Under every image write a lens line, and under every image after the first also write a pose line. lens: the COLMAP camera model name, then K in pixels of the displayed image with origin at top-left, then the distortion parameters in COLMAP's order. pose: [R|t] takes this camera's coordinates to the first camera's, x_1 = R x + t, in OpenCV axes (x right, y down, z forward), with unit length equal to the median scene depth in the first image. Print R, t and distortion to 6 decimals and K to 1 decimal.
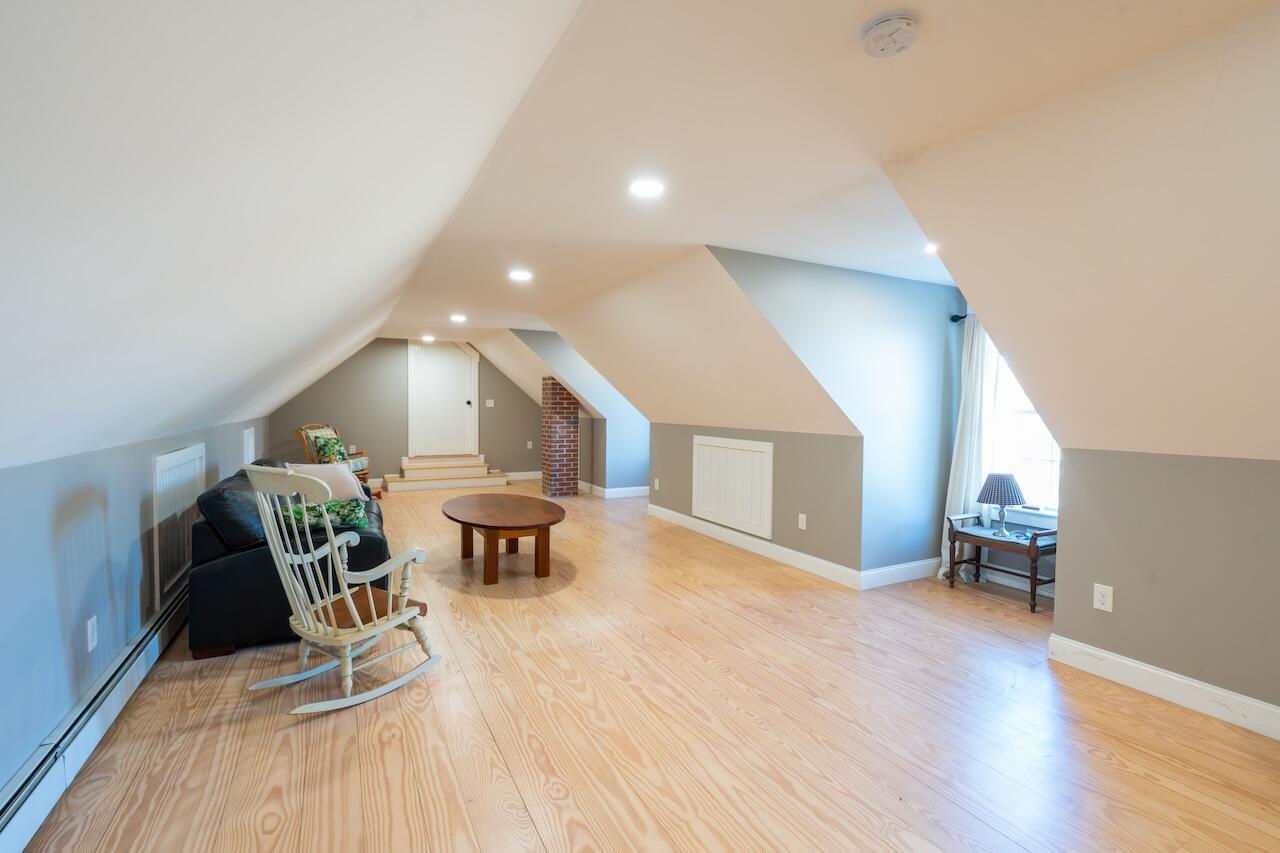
lens RADIAL K [[572.2, 0, 605.6], [0, 572.2, 425.0], [0, 0, 1]] dist [0.001077, 0.000255]
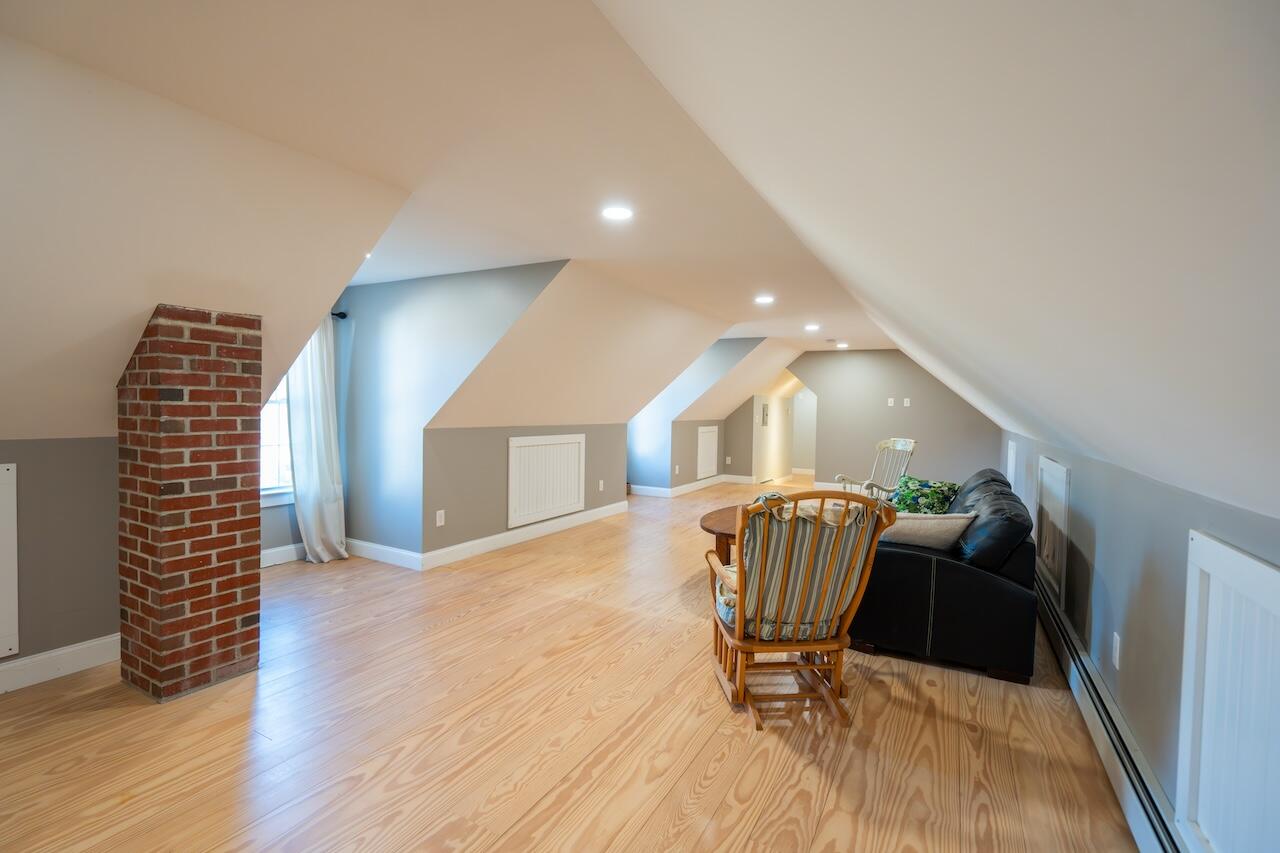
lens RADIAL K [[572.2, 0, 605.6], [0, 572.2, 425.0], [0, 0, 1]] dist [0.001077, 0.000255]
pose [[-0.546814, -0.051242, 0.835685, -0.723255], [0.001954, 0.998045, 0.062476, -0.061694], [-0.837252, 0.035796, -0.545644, 1.493819]]
